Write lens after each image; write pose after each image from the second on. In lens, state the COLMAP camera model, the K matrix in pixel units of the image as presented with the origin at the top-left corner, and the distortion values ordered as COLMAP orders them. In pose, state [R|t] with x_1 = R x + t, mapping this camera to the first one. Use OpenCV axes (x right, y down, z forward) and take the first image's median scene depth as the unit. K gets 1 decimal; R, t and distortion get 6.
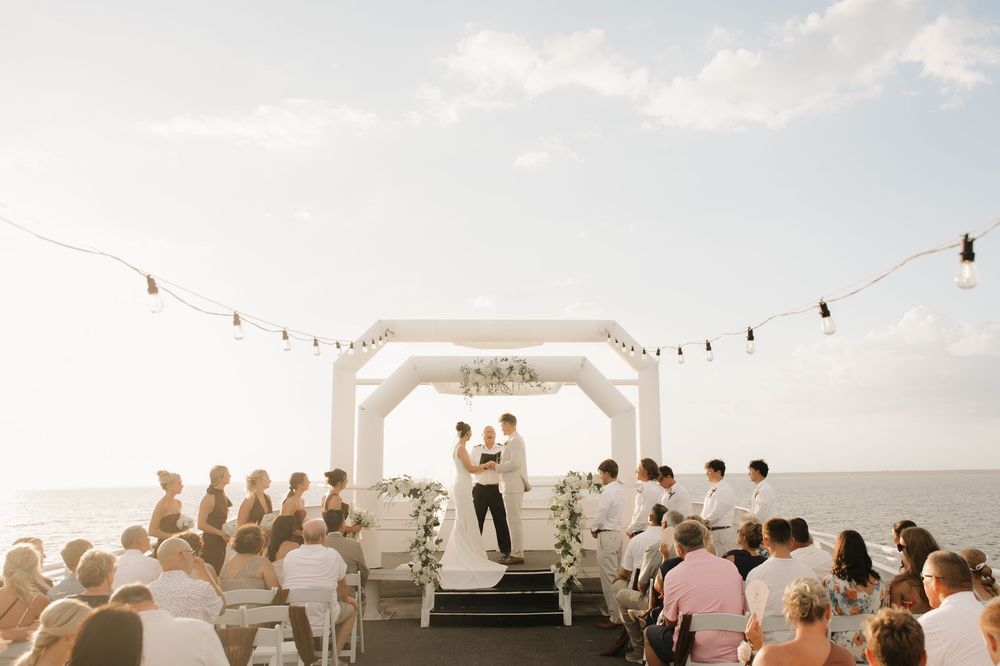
lens RADIAL K [[808.2, 0, 545.0], [0, 808.2, 330.8], [0, 0, 1]] dist [0.008519, 0.004167]
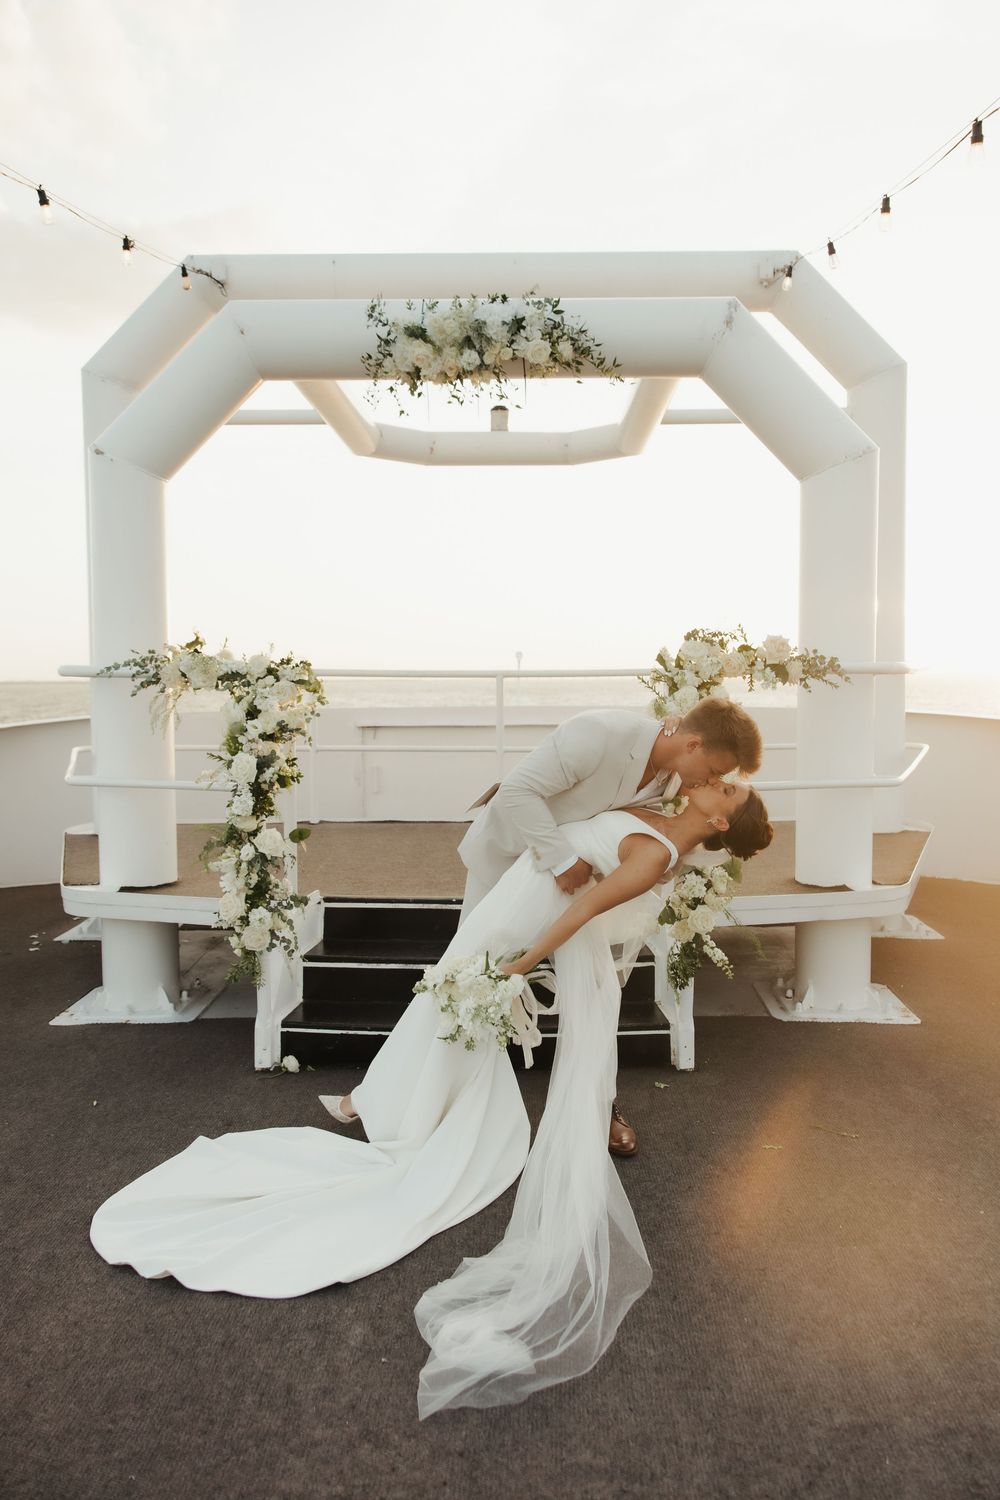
lens RADIAL K [[1212.3, 0, 541.5], [0, 1212.3, 748.9], [0, 0, 1]] dist [0.008519, 0.004167]
pose [[0.998686, 0.005844, -0.050917, -0.005928], [0.006400, 0.971478, 0.237045, 0.105621], [0.050850, -0.237059, 0.970163, 0.504733]]
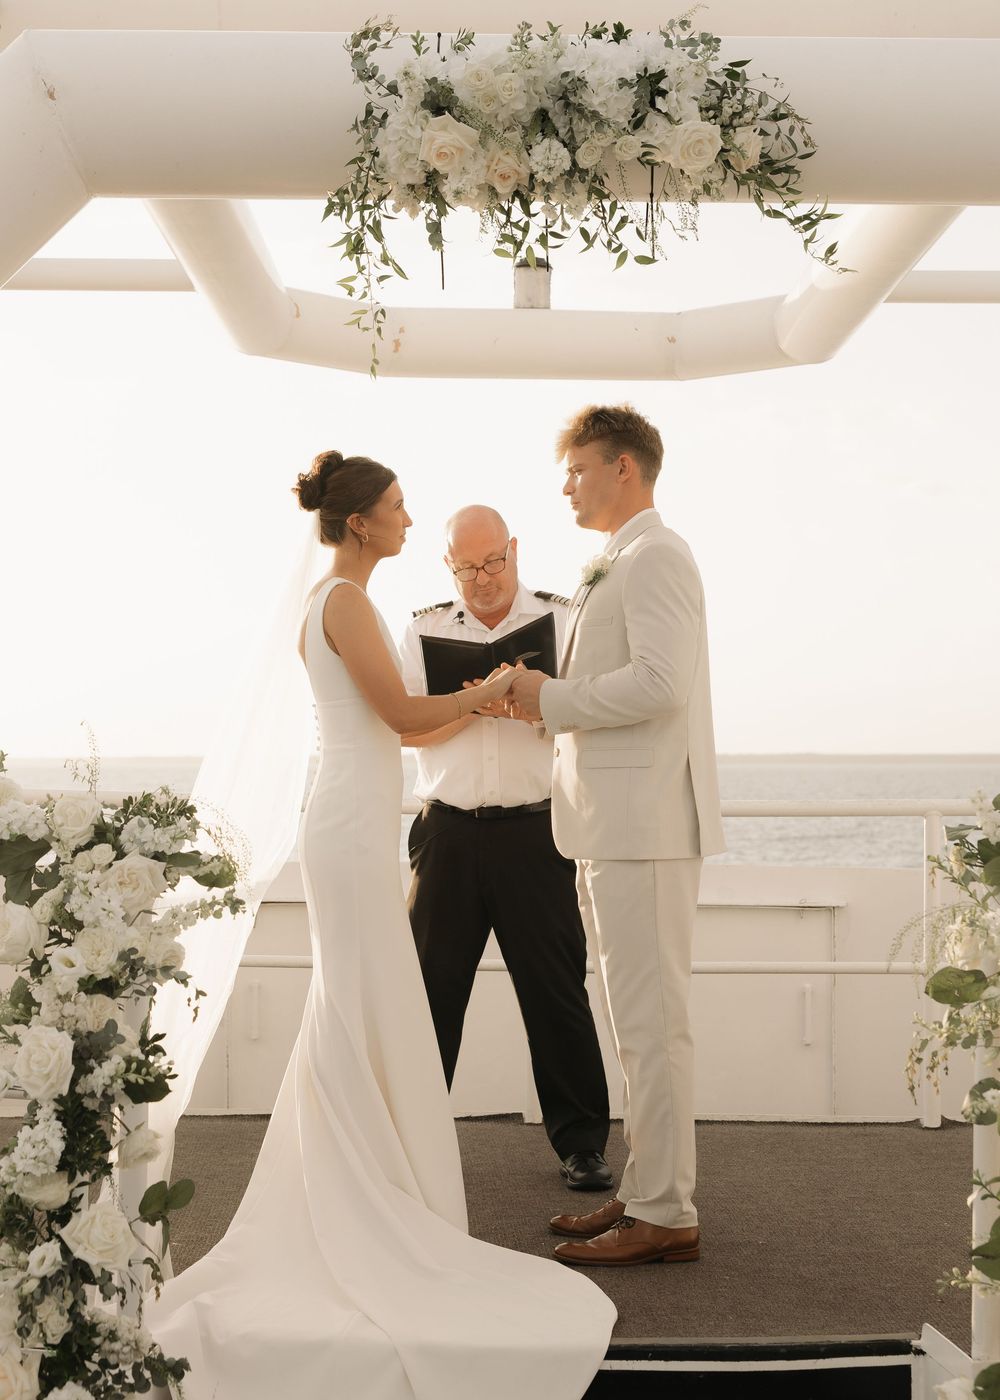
lens RADIAL K [[2306.9, 0, 542.9], [0, 2306.9, 699.8], [0, 0, 1]] dist [0.019693, -0.097651]
pose [[0.999199, 0.015281, -0.036987, -0.047606], [-0.009534, 0.988511, 0.150850, 0.103680], [0.038867, -0.150377, 0.987864, 0.581109]]
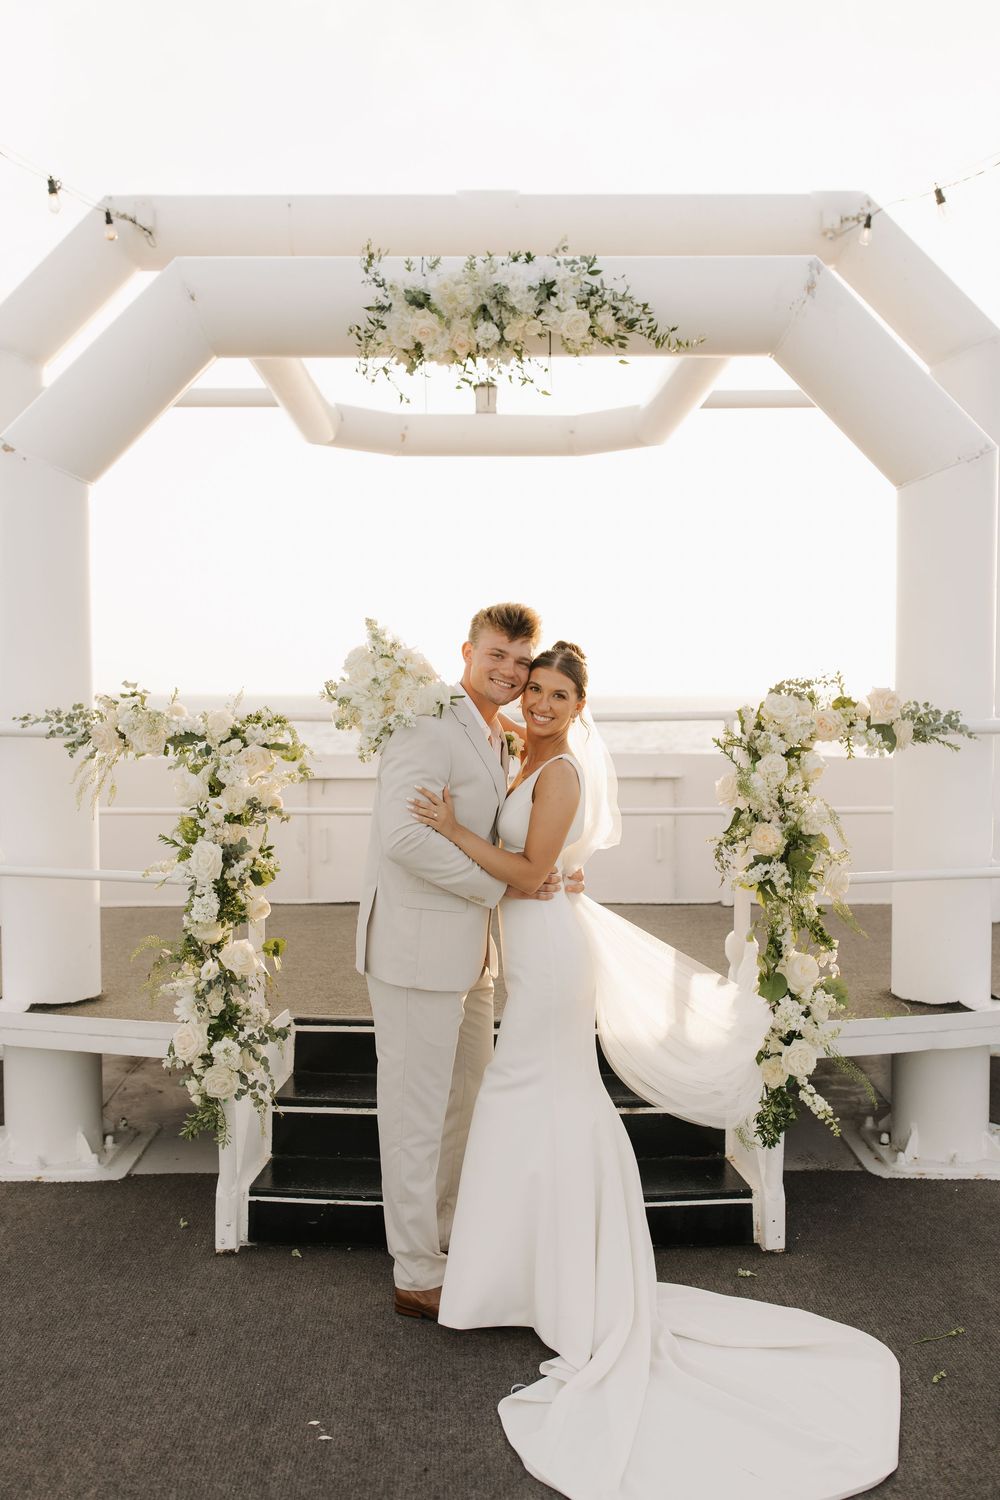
lens RADIAL K [[1481.7, 0, 500.0], [0, 1481.7, 750.0], [0, 0, 1]] dist [0.007620, -0.002125]
pose [[0.999147, 0.006682, -0.040750, -0.039224], [0.002233, 0.976634, 0.214899, 0.095798], [0.041234, -0.214806, 0.975786, 0.530455]]
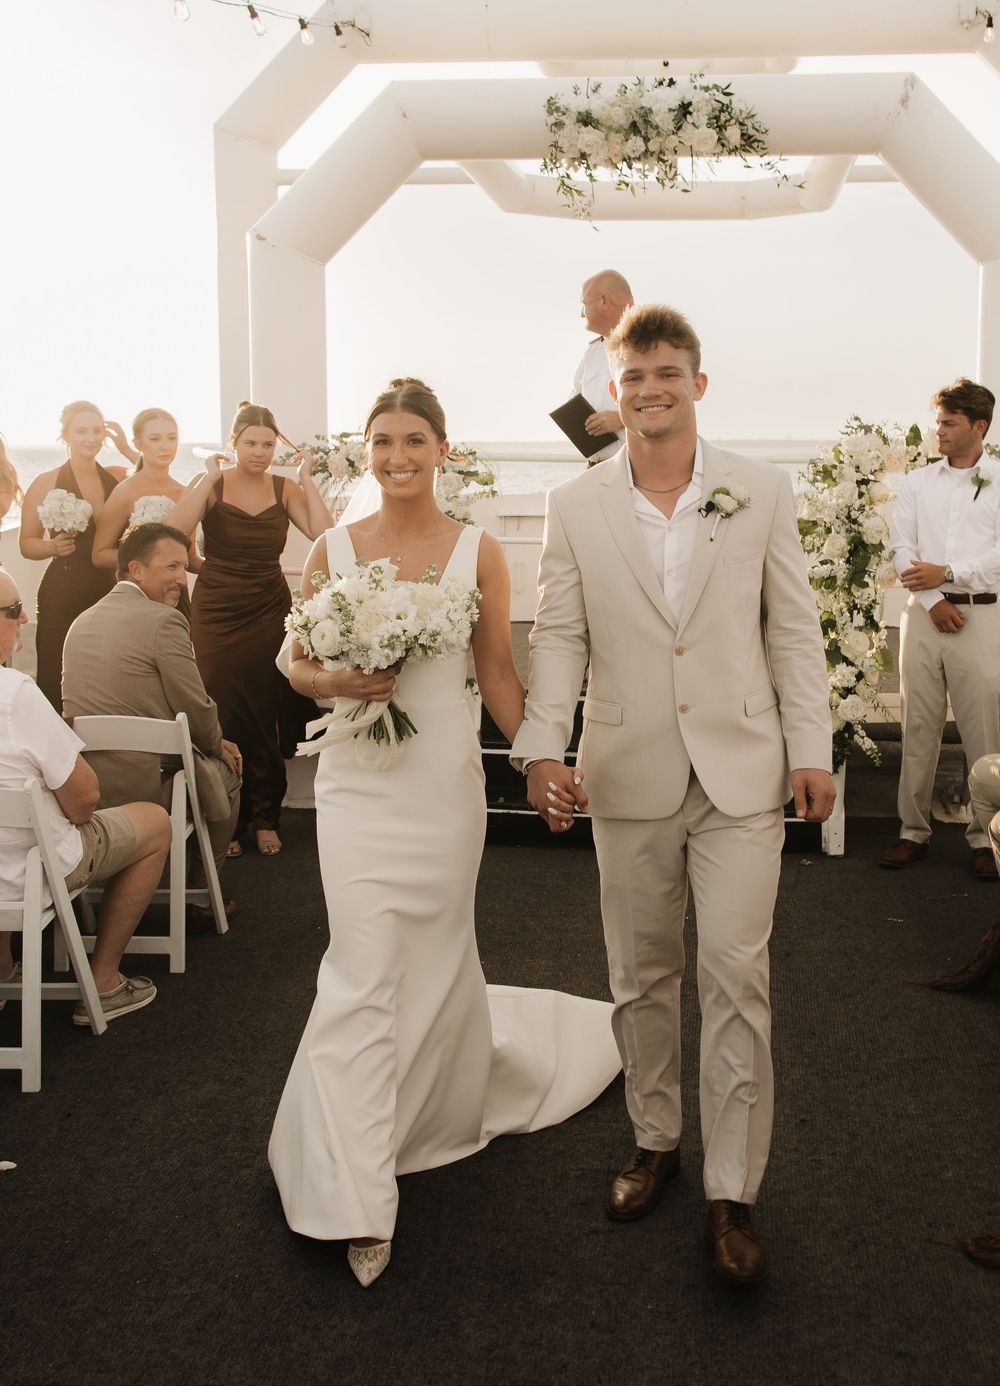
lens RADIAL K [[1691.3, 0, 587.5], [0, 1691.3, 615.1], [0, 0, 1]] dist [0.005039, 0.008870]
pose [[0.991240, 0.024811, -0.129720, 0.014359], [0.012124, 0.960955, 0.276440, 0.057396], [0.131514, -0.275591, 0.952236, 0.300753]]
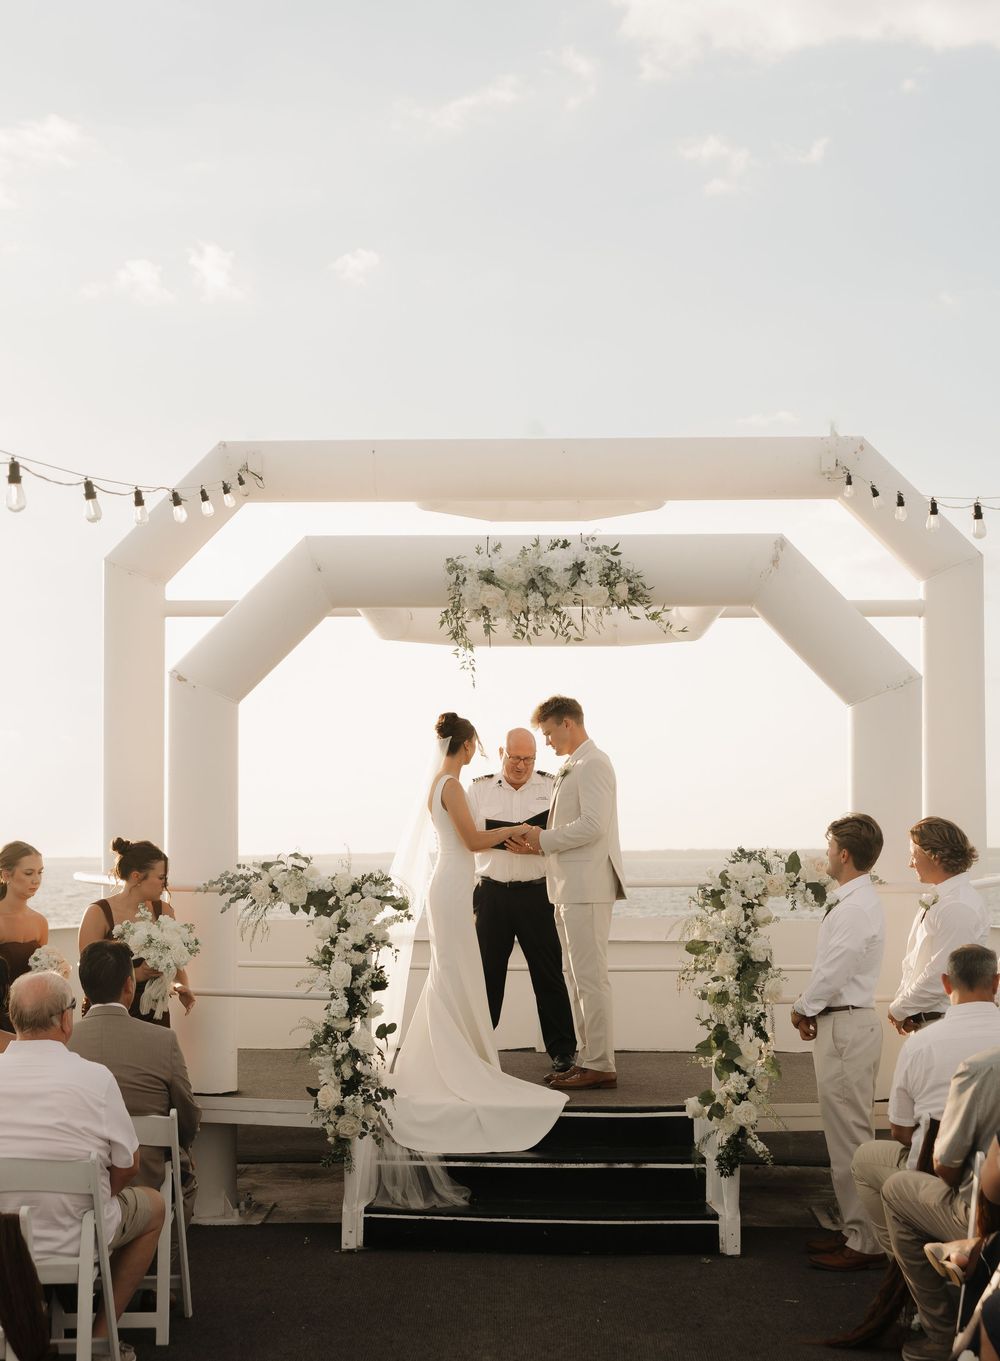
lens RADIAL K [[2072.1, 0, 498.8], [0, 2072.1, 749.6], [0, 0, 1]] dist [0.017935, 0.057020]
pose [[0.997152, 0.006231, -0.075164, -0.007580], [0.003371, 0.991904, 0.126947, 0.009532], [0.075347, -0.126839, 0.989058, 0.068320]]
